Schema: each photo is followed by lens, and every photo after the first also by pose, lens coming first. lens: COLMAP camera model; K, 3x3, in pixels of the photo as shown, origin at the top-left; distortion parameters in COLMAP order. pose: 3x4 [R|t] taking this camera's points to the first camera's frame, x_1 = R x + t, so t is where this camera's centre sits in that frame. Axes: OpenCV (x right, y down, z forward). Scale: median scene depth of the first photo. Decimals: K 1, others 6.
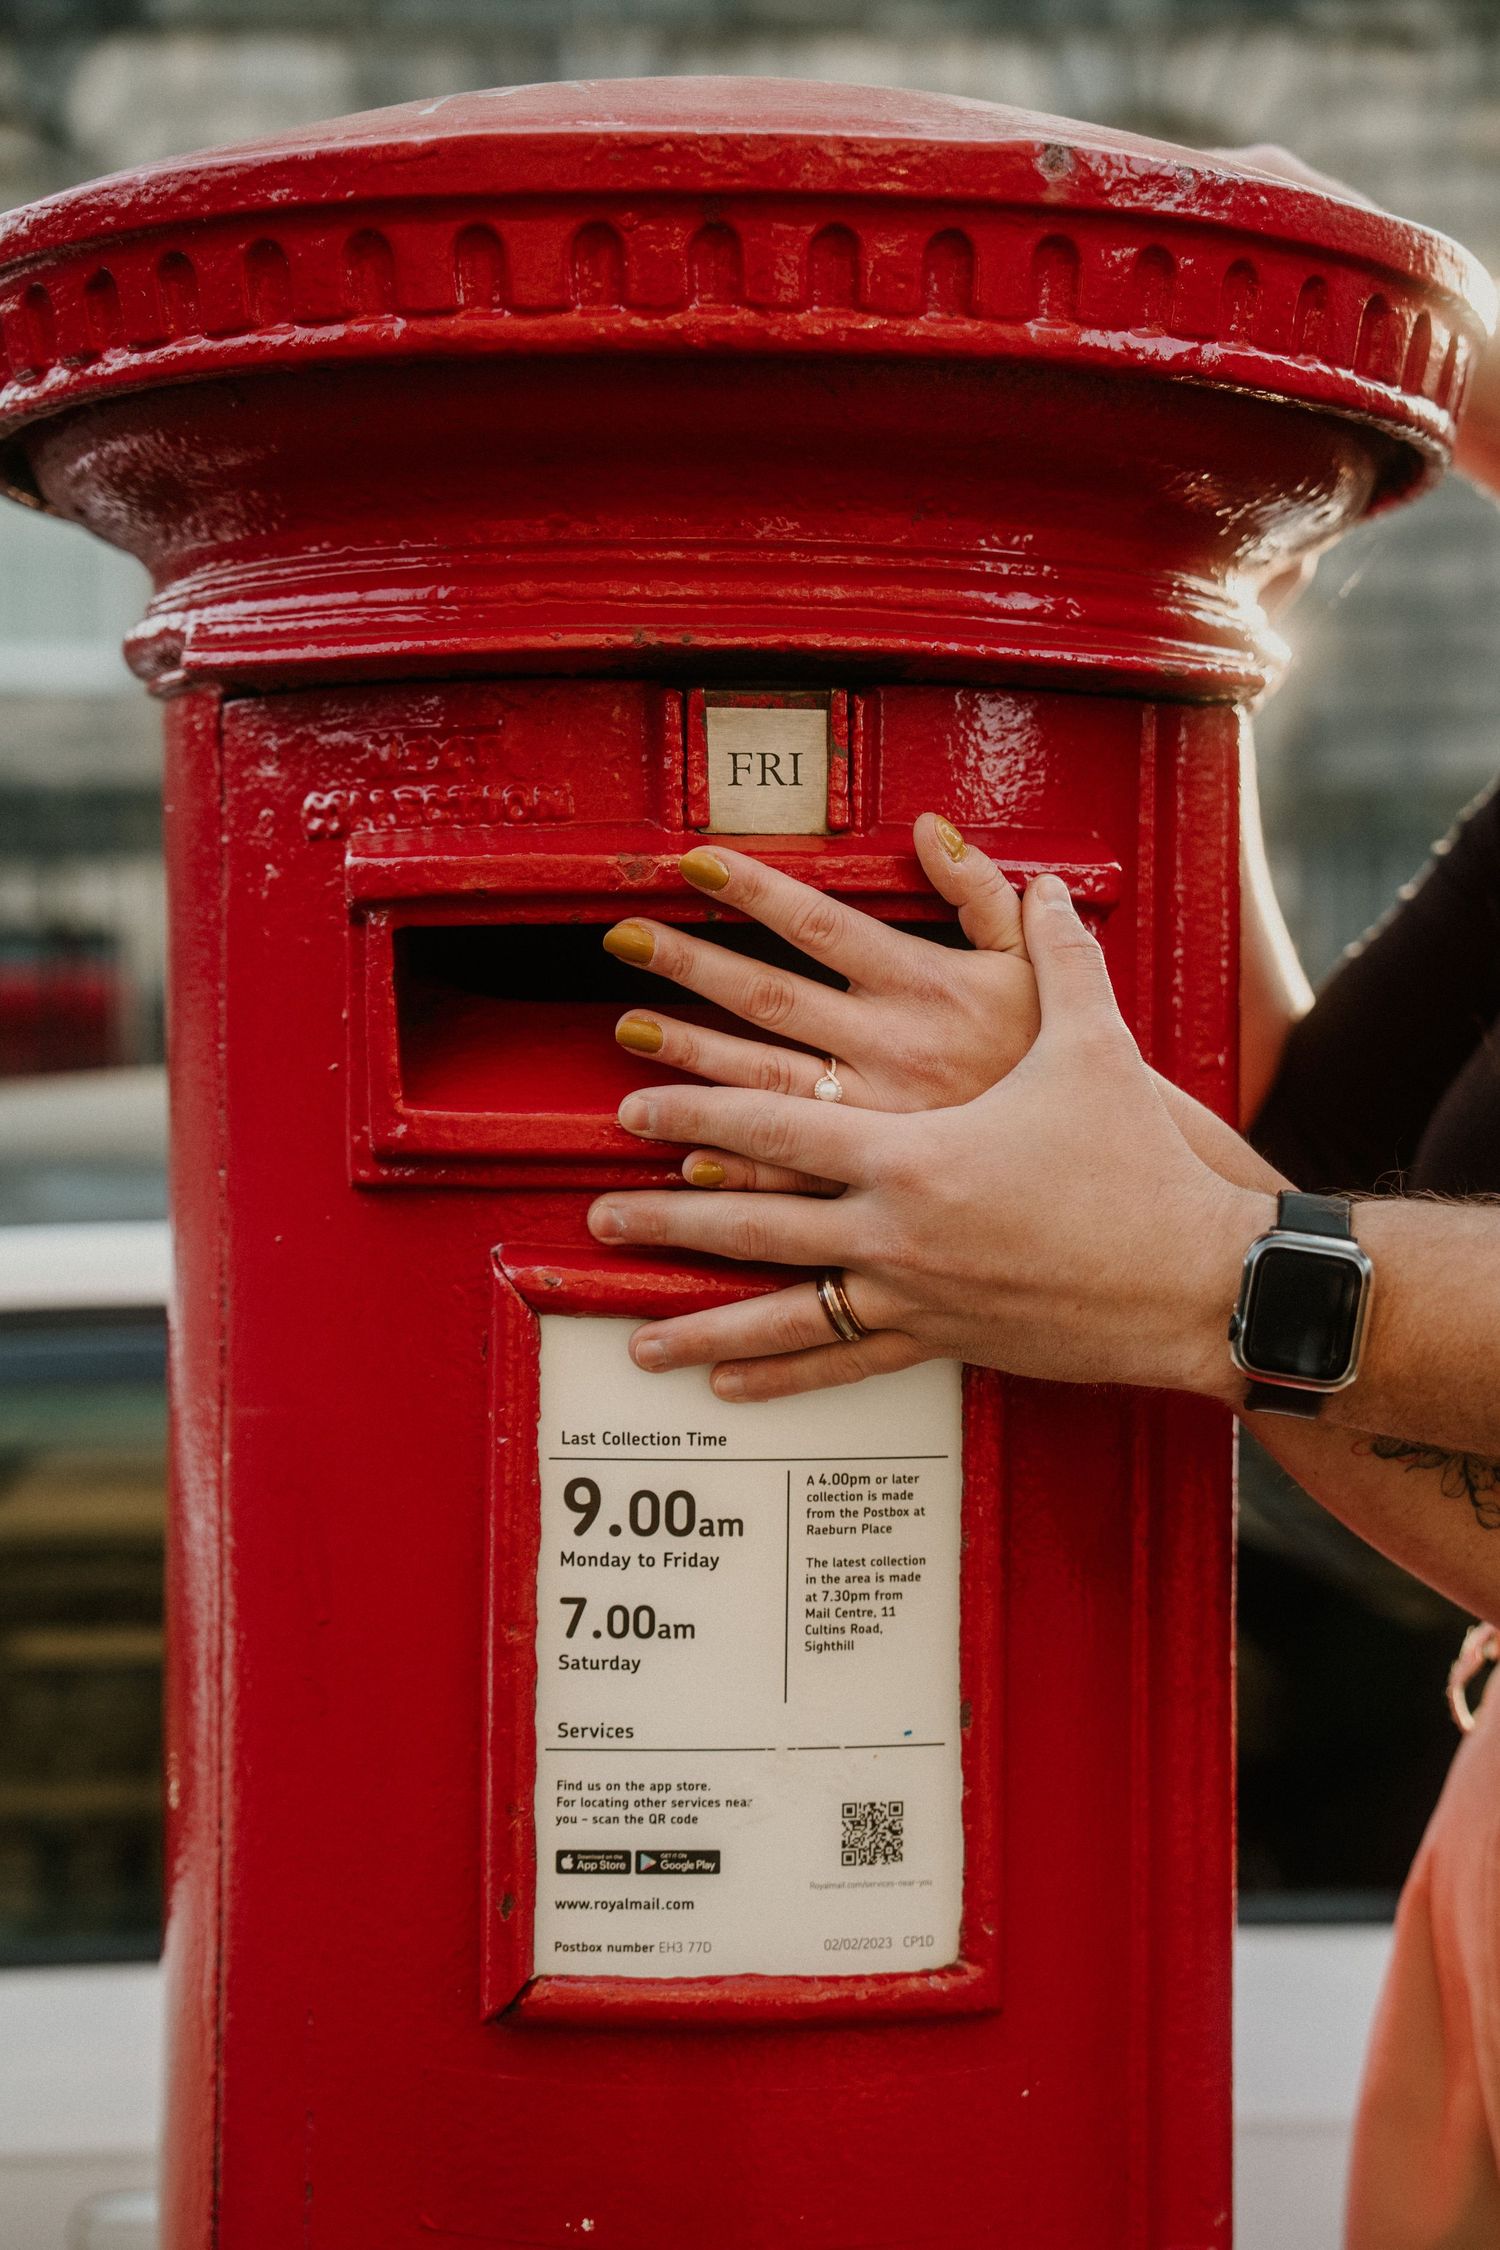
lens RADIAL K [[3119.2, 0, 764.1], [0, 3119.2, 1124.0], [0, 0, 1]] dist [0.161727, 0.000000]
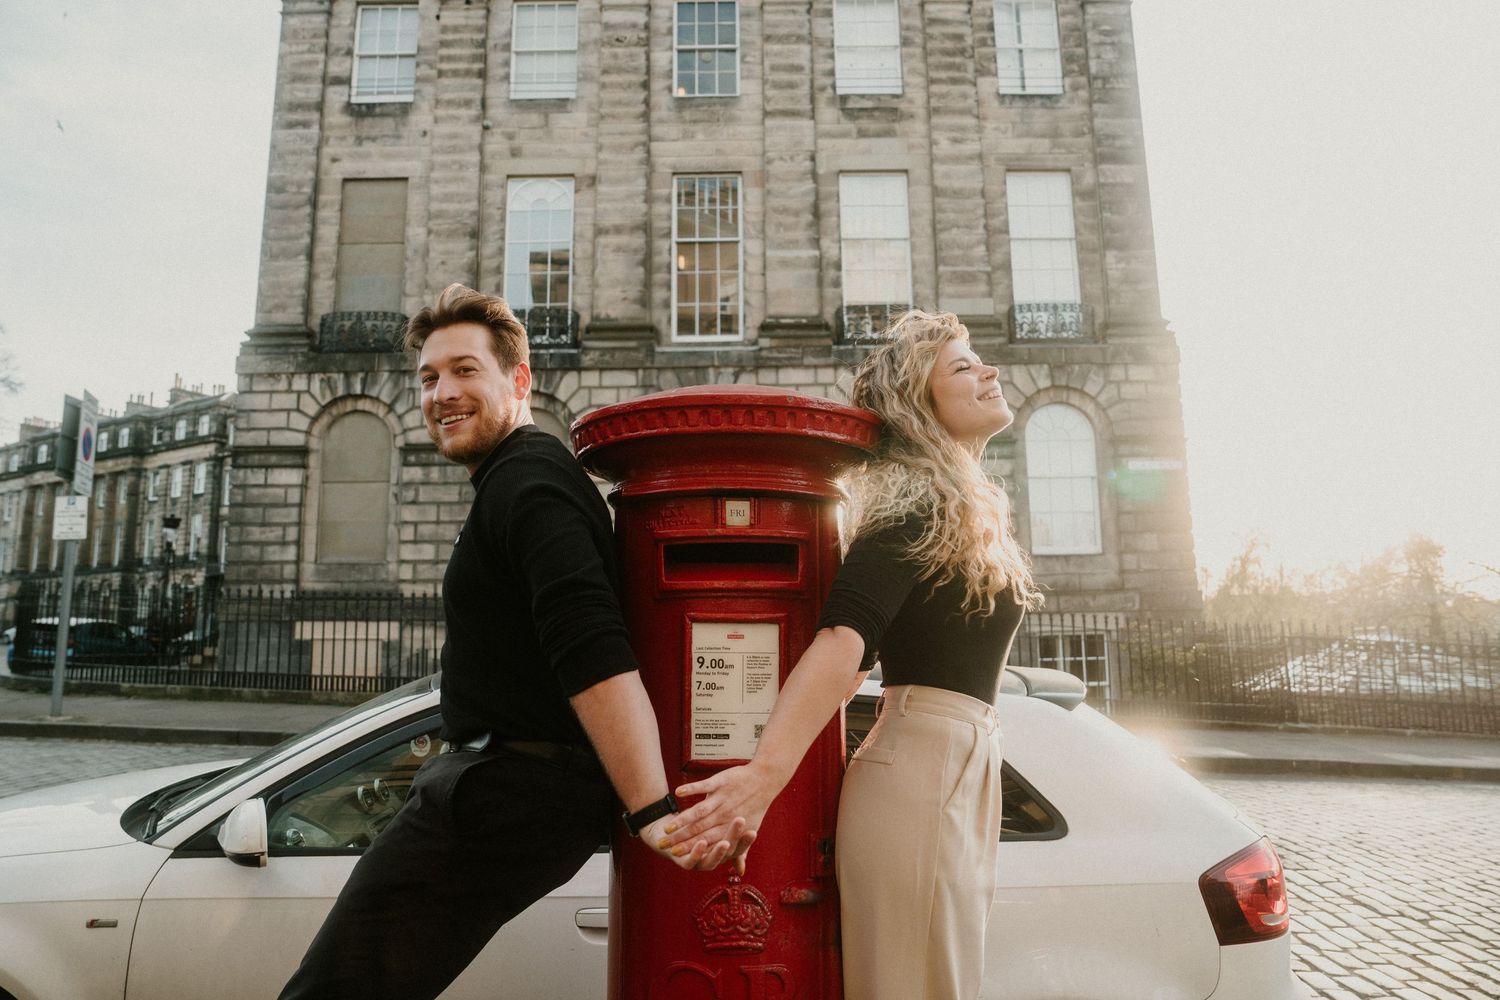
lens RADIAL K [[1113.3, 0, 745.3], [0, 1113.3, 499.1], [0, 0, 1]] dist [-0.002024, -0.000086]
pose [[0.999449, -0.010664, -0.031419, 0.068340], [0.003906, 0.978171, -0.207763, 0.234103], [0.032949, 0.207526, 0.977674, -0.745952]]
